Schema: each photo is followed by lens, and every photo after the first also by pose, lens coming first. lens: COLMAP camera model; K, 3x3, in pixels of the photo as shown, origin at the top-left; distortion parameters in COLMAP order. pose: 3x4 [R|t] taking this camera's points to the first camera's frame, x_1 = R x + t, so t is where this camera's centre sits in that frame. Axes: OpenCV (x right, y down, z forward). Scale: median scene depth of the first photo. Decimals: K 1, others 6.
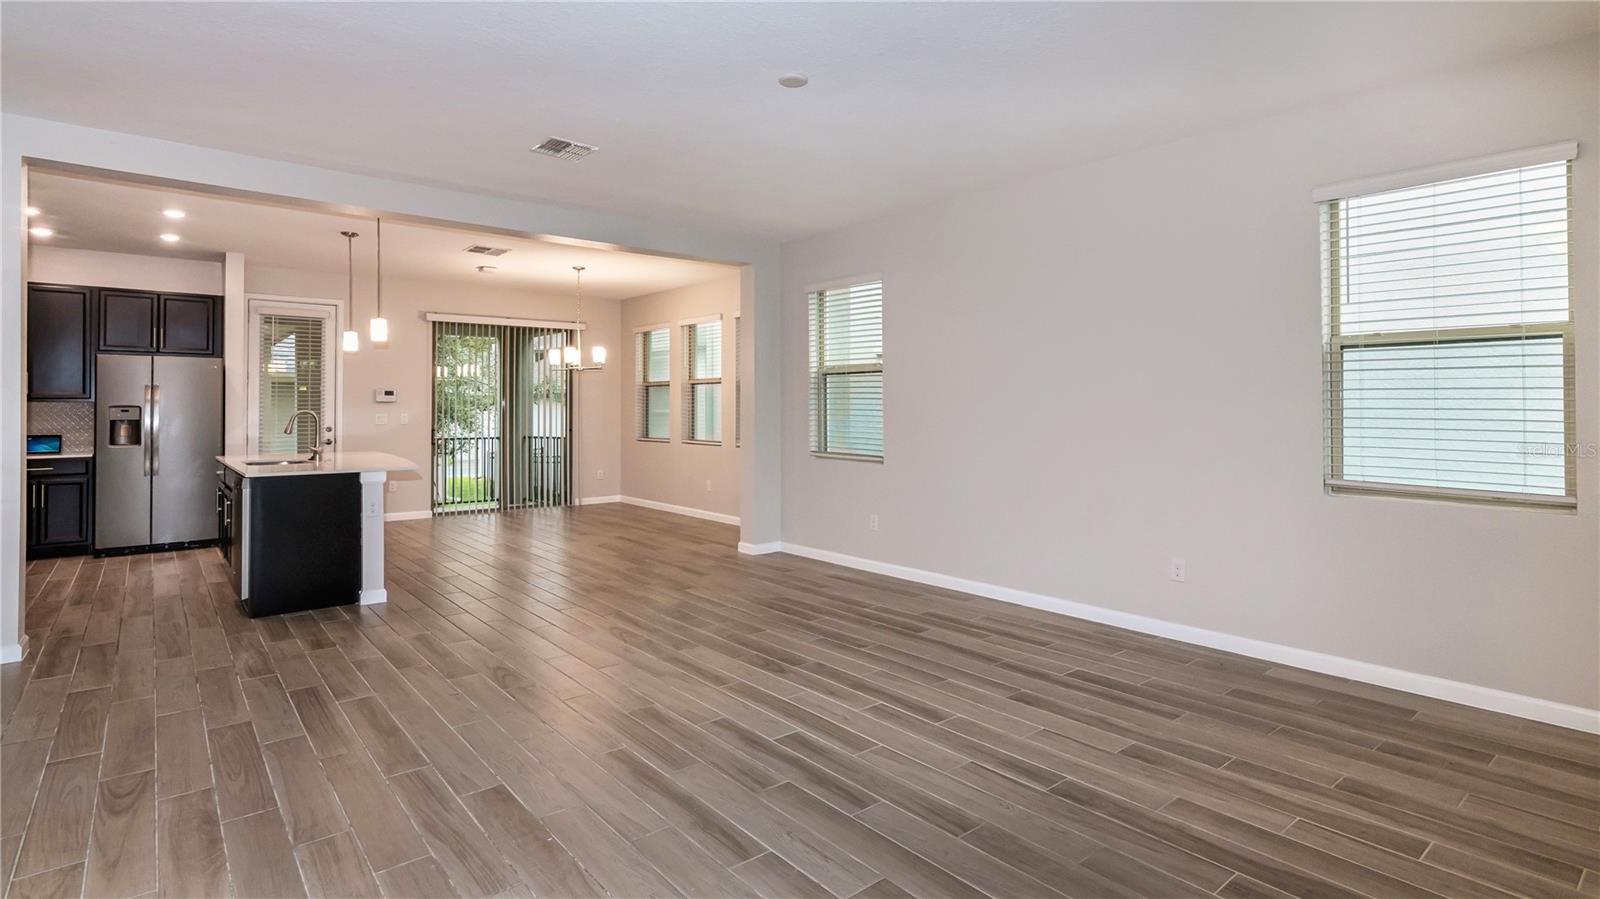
lens RADIAL K [[788.9, 0, 800.4], [0, 788.9, 400.3], [0, 0, 1]] dist [0.000101, -0.004943]
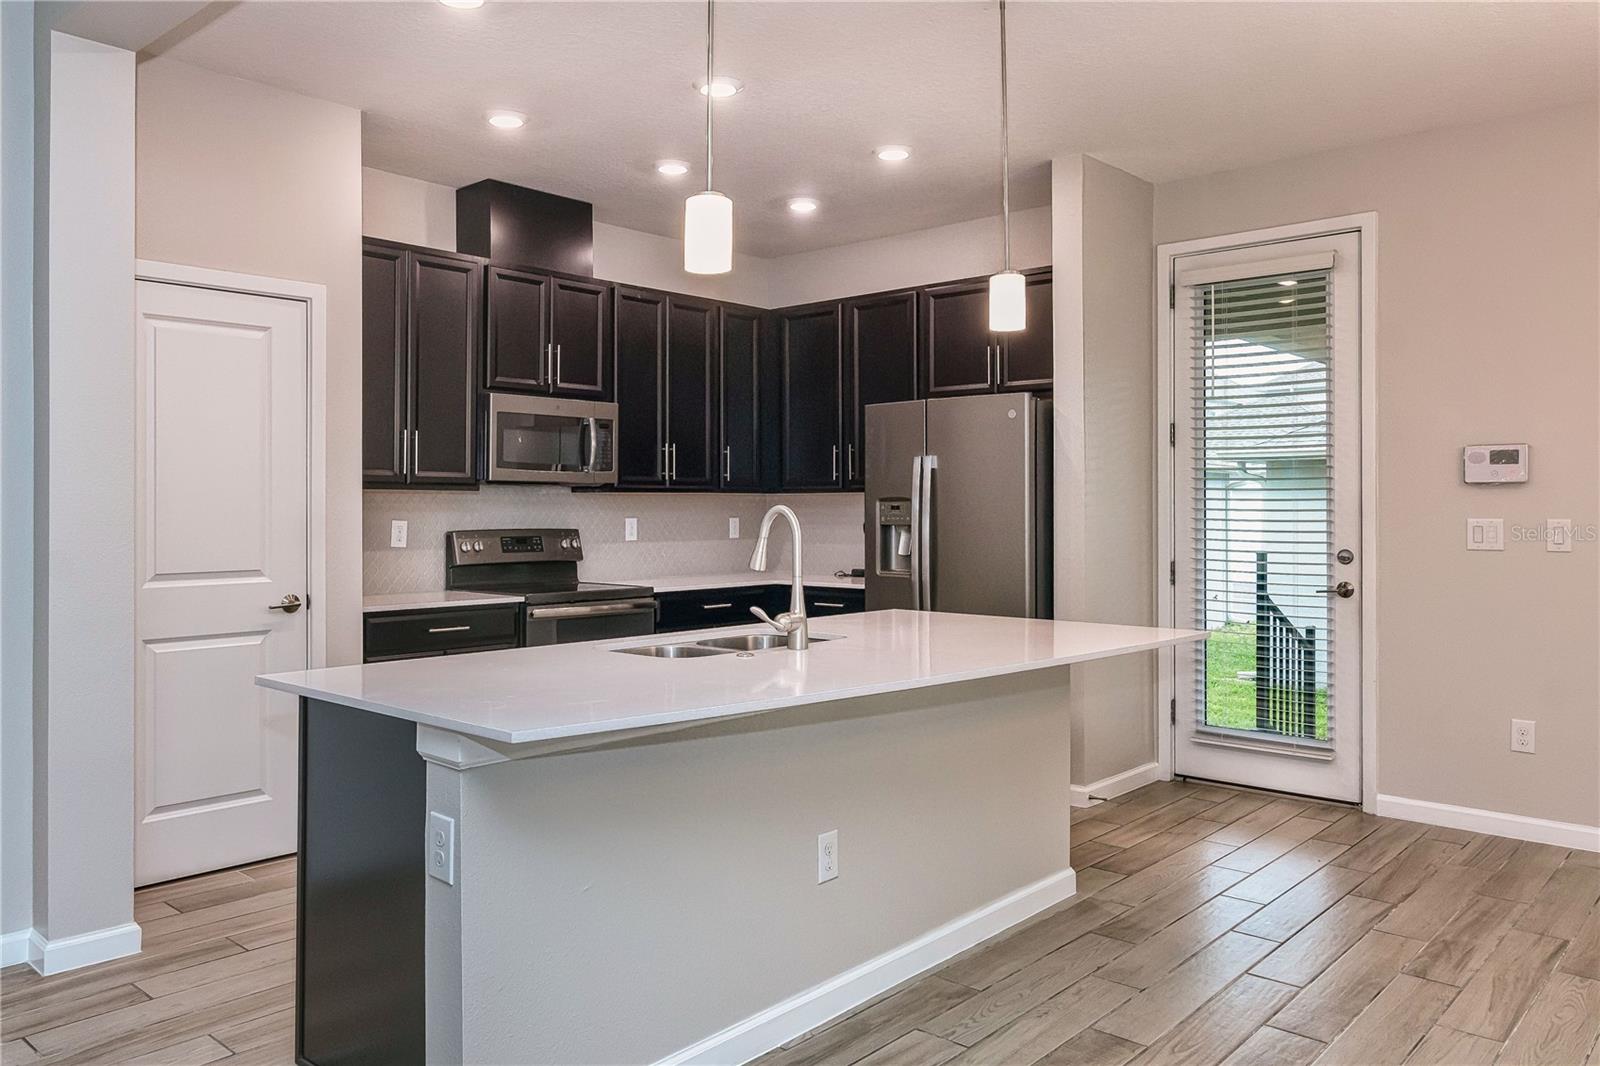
lens RADIAL K [[1190.9, 0, 756.2], [0, 1190.9, 494.3], [0, 0, 1]] dist [-0.001488, 0.006989]
pose [[0.139041, -0.010127, -0.990235, -0.074360], [0.009706, 0.999914, -0.008863, 0.010406], [0.990239, -0.008379, 0.139128, 0.761436]]
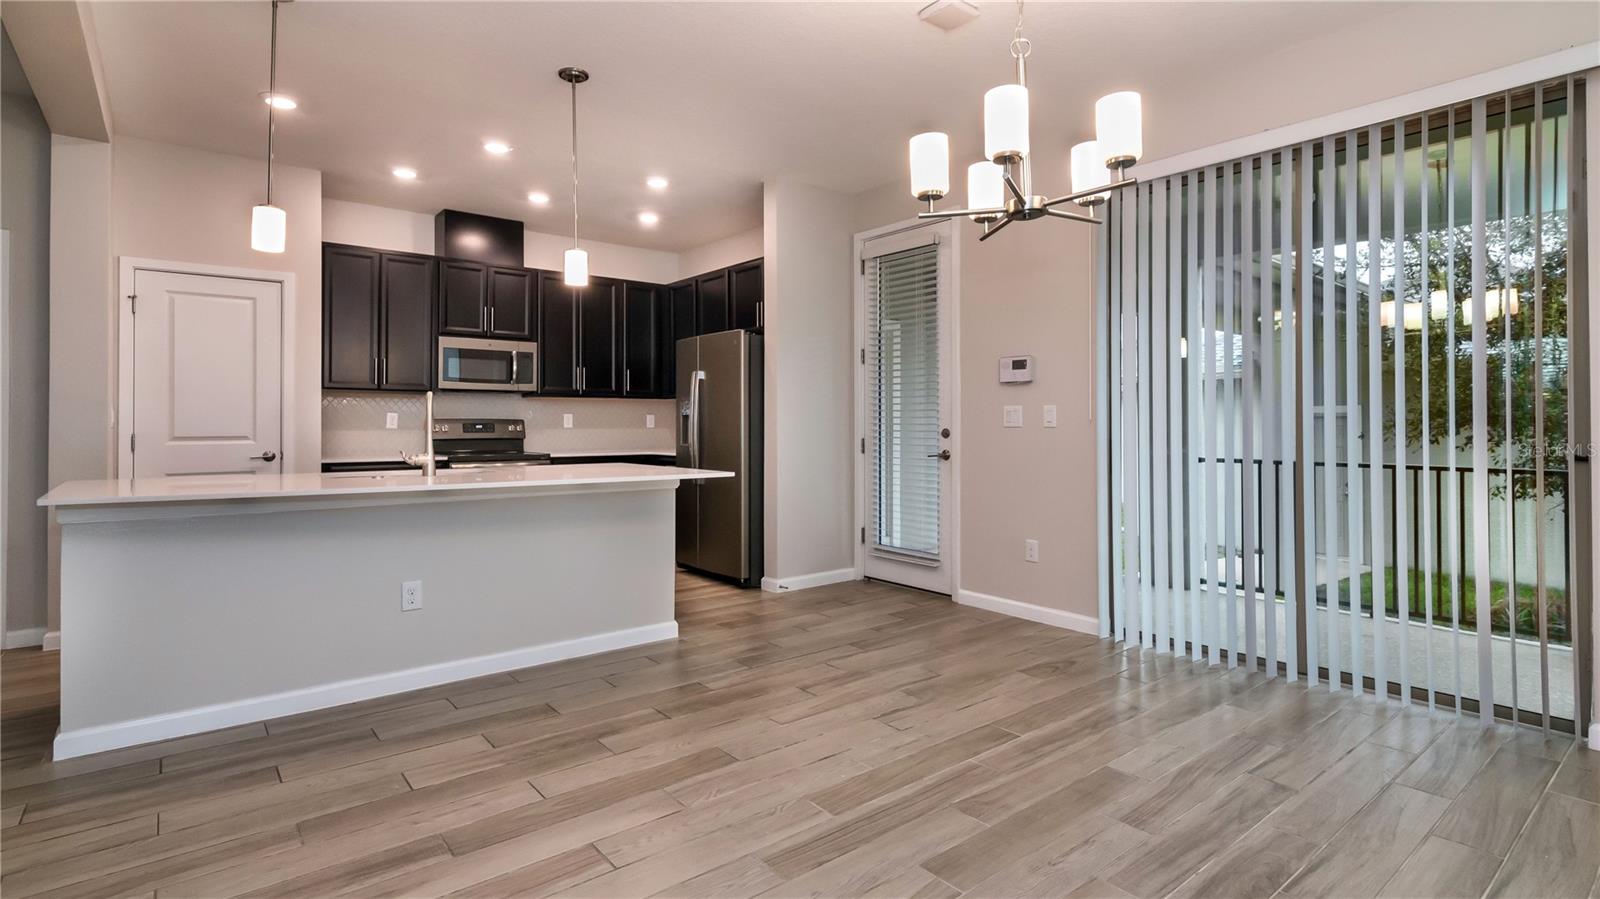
lens RADIAL K [[788.9, 0, 796.0], [0, 788.9, 411.3], [0, 0, 1]] dist [0.000101, -0.004943]
pose [[-0.008102, -0.014546, -0.999861, -0.018219], [0.012281, 0.999817, -0.014645, 0.033202], [0.999892, -0.012398, -0.007922, 1.072758]]
